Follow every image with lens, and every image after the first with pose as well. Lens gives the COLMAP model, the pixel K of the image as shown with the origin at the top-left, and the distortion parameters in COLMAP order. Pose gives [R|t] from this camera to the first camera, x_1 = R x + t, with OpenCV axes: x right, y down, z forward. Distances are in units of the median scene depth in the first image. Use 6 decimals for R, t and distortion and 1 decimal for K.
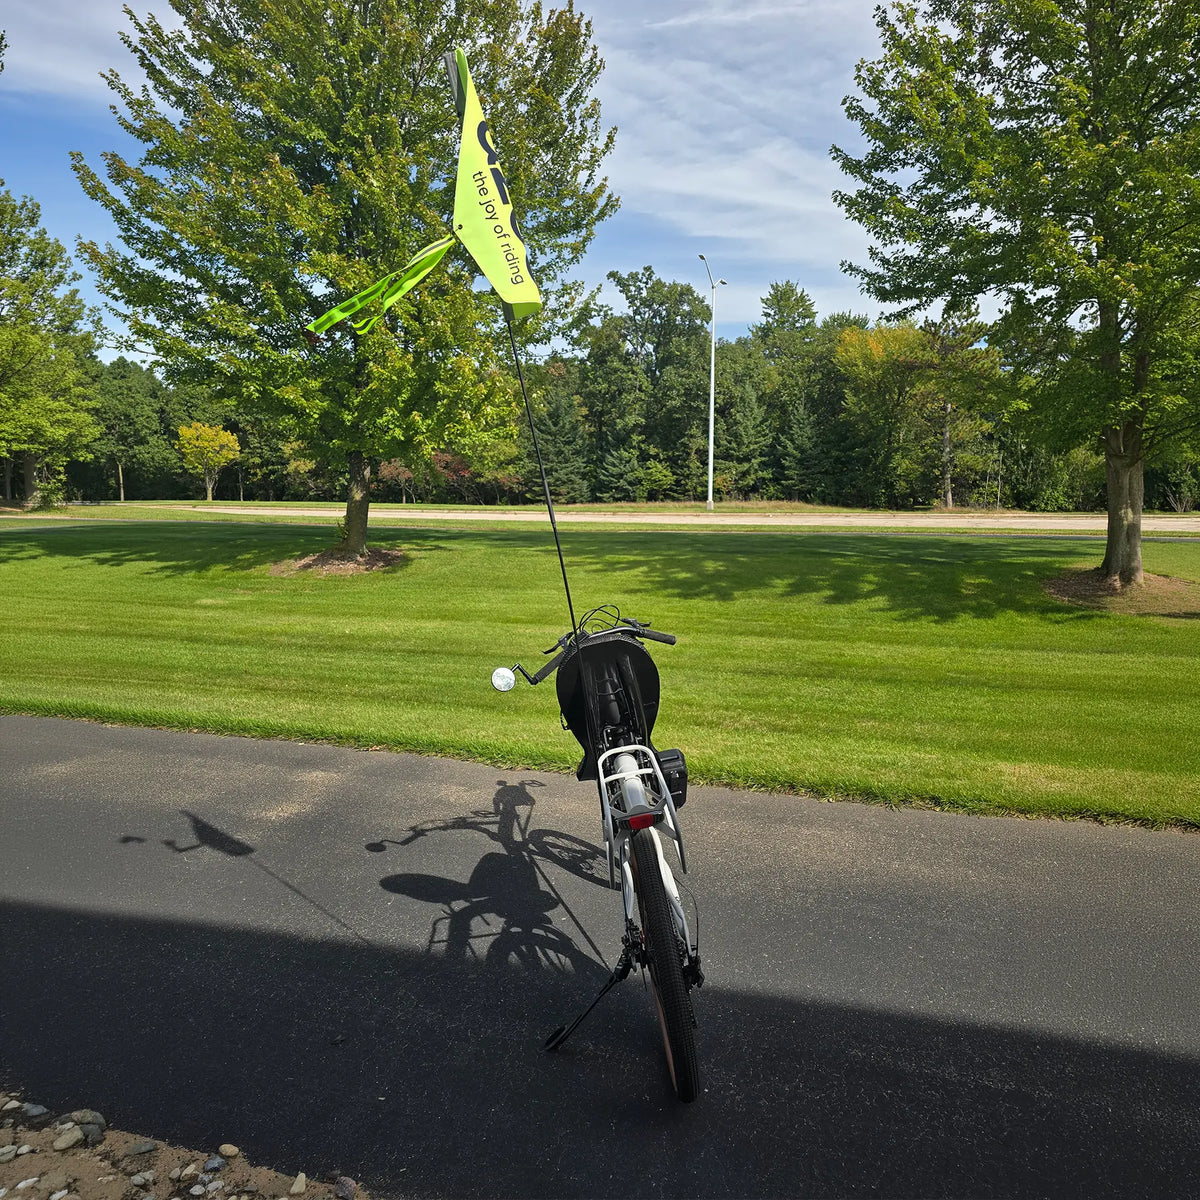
lens RADIAL K [[1215.5, 0, 582.3], [0, 1215.5, 598.0], [0, 0, 1]] dist [0.065807, -0.096593]
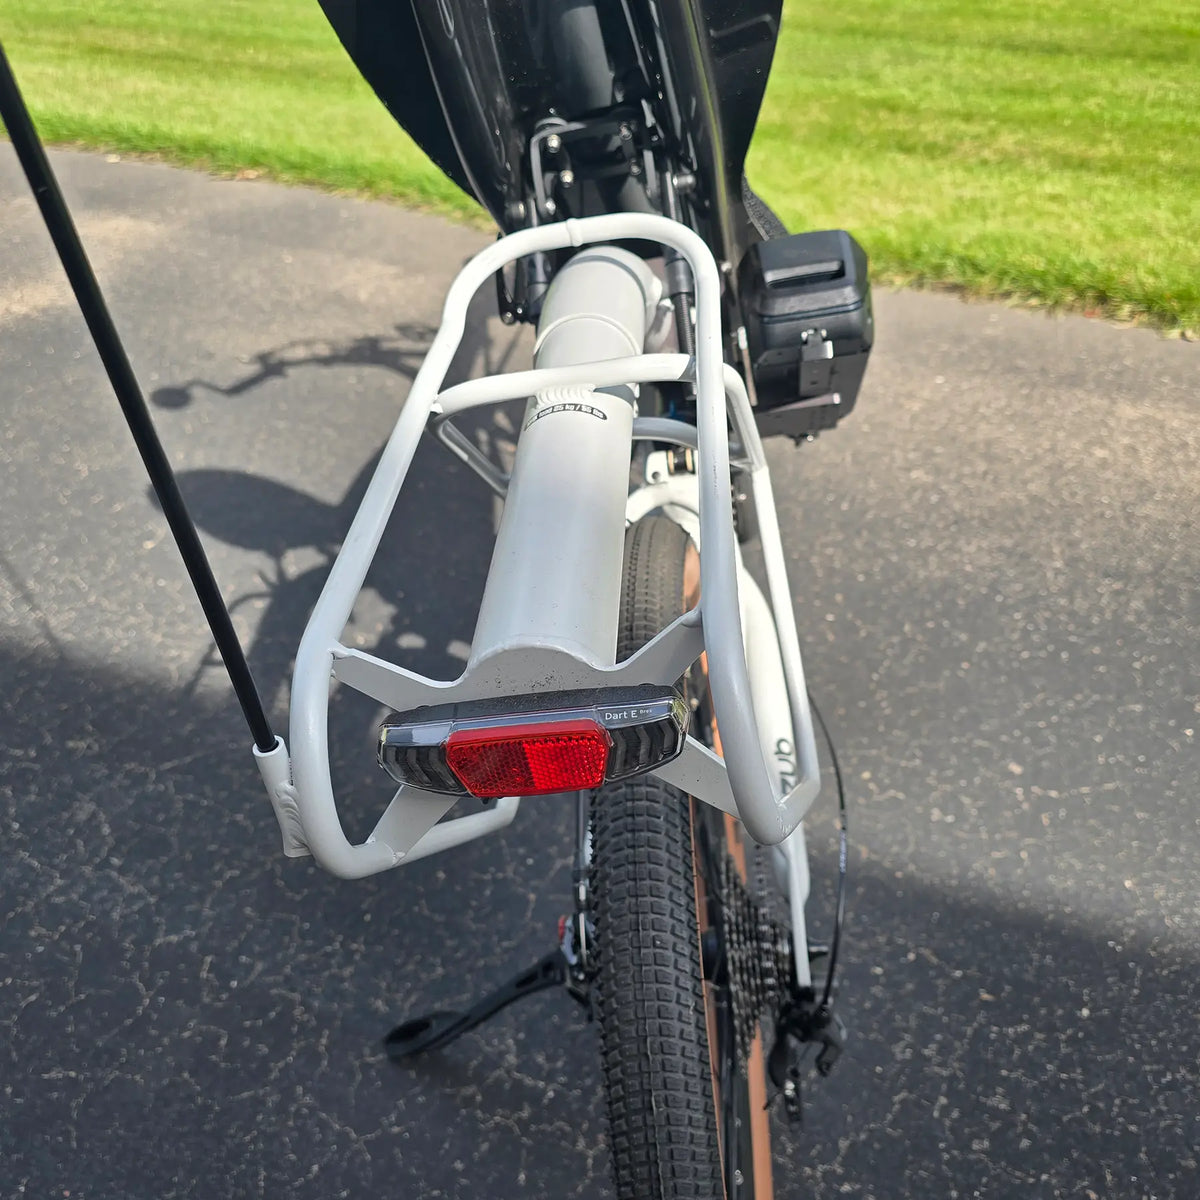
lens RADIAL K [[1215.5, 0, 582.3], [0, 1215.5, 598.0], [0, 0, 1]] dist [0.065807, -0.096593]
pose [[0.990115, 0.078992, -0.115897, 0.044928], [-0.020215, 0.898066, 0.439397, 0.061529], [0.138792, -0.432711, 0.890785, 0.549831]]
